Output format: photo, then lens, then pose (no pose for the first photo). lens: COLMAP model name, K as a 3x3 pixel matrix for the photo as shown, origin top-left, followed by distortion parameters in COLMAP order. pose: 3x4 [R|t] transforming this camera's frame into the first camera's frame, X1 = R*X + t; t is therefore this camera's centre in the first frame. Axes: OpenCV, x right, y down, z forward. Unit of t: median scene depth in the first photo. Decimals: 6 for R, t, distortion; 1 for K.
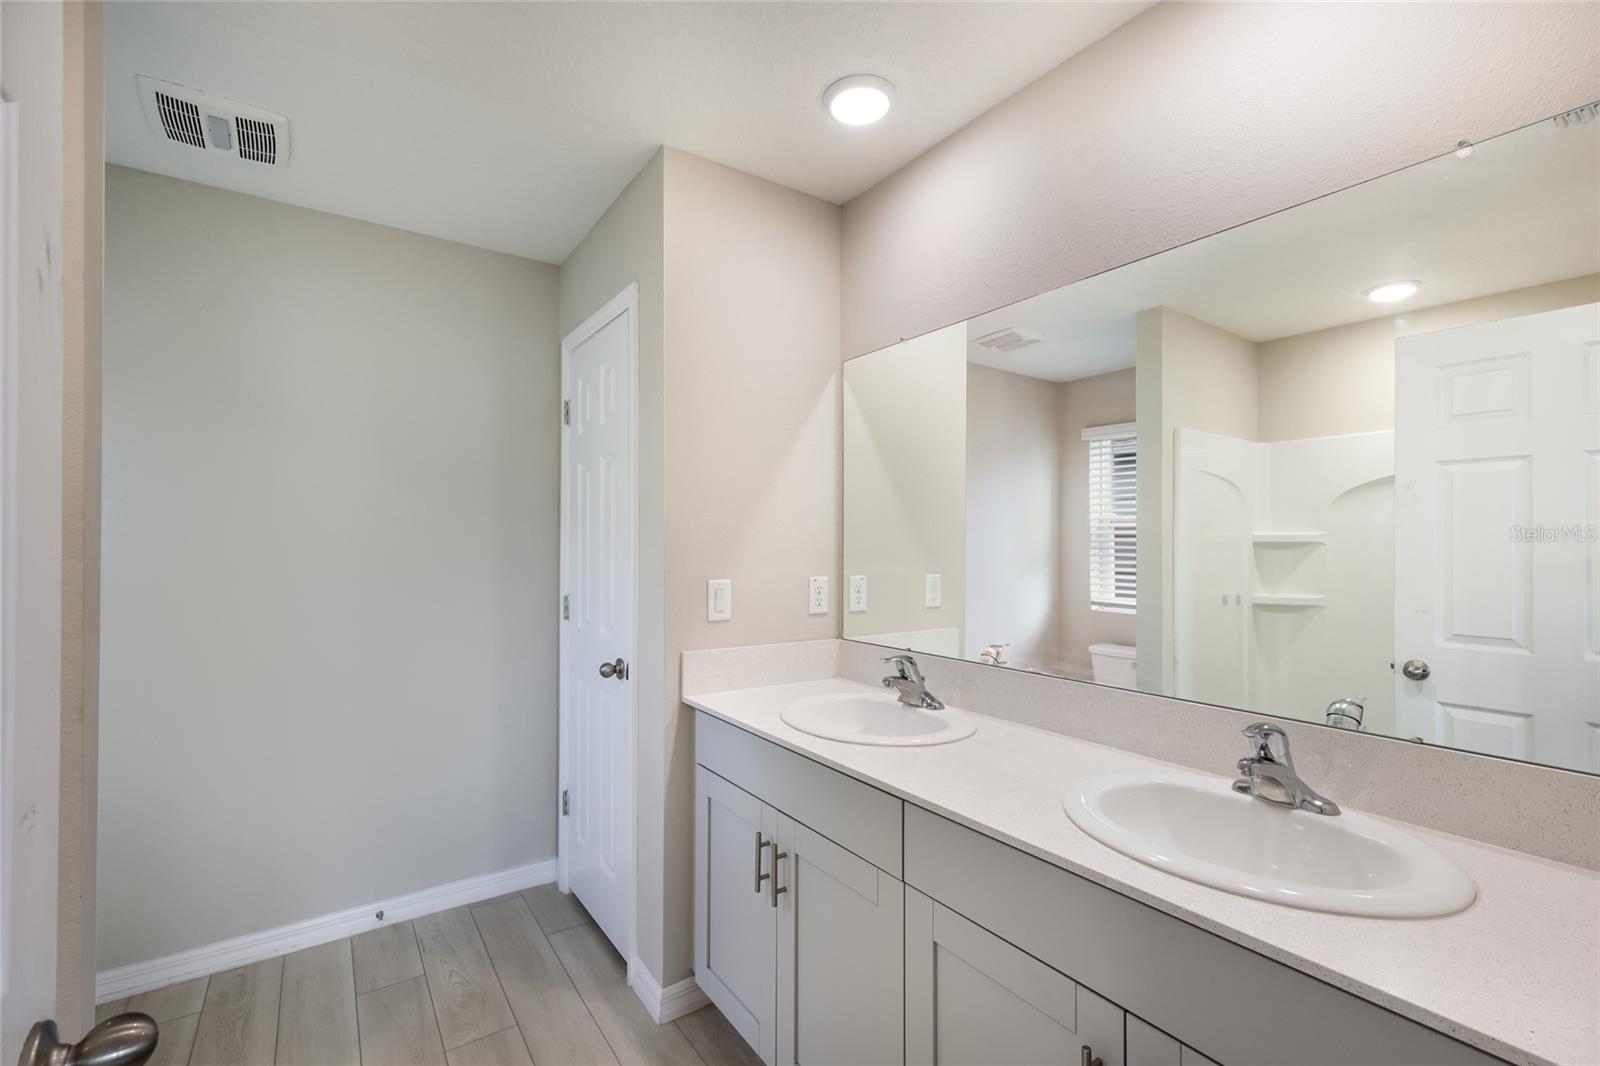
lens RADIAL K [[696.1, 0, 806.8], [0, 696.1, 541.0], [0, 0, 1]] dist [0.008356, -0.001383]
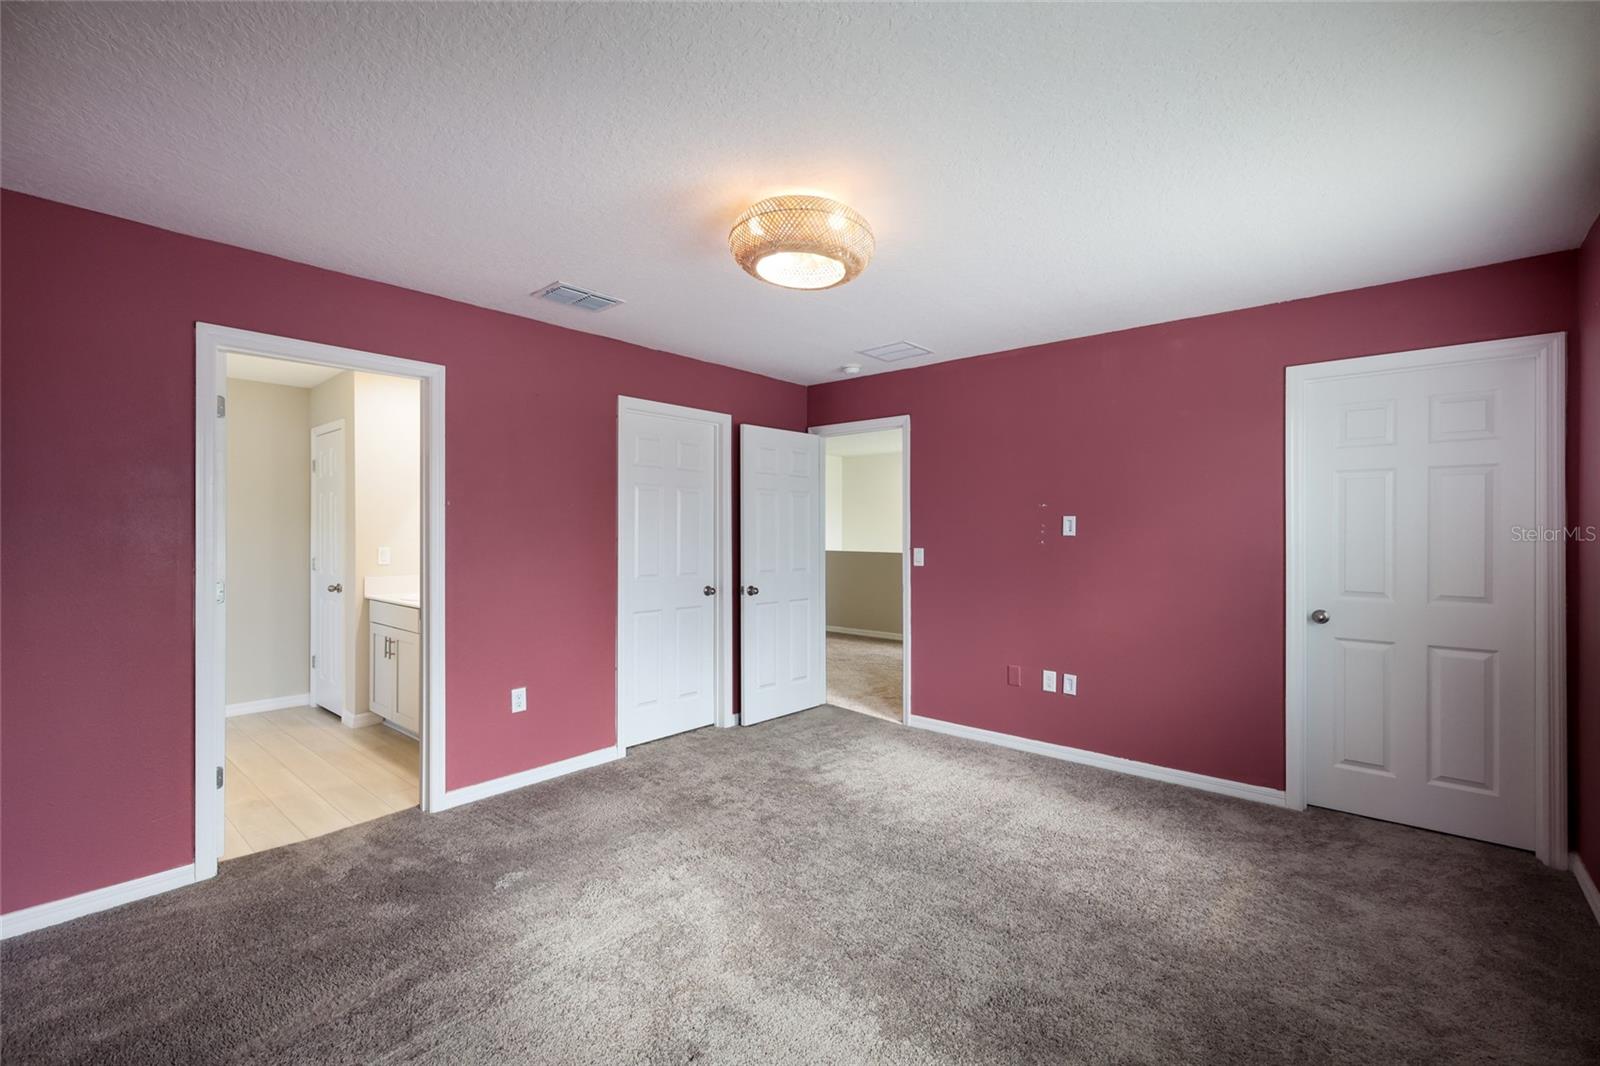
lens RADIAL K [[696.1, 0, 793.4], [0, 696.1, 535.9], [0, 0, 1]] dist [0.008356, -0.001383]
pose [[0.972574, -0.002423, 0.232581, 0.580983], [0.002201, 0.999997, 0.001214, 0.014723], [-0.232583, -0.000669, 0.972576, -1.399915]]
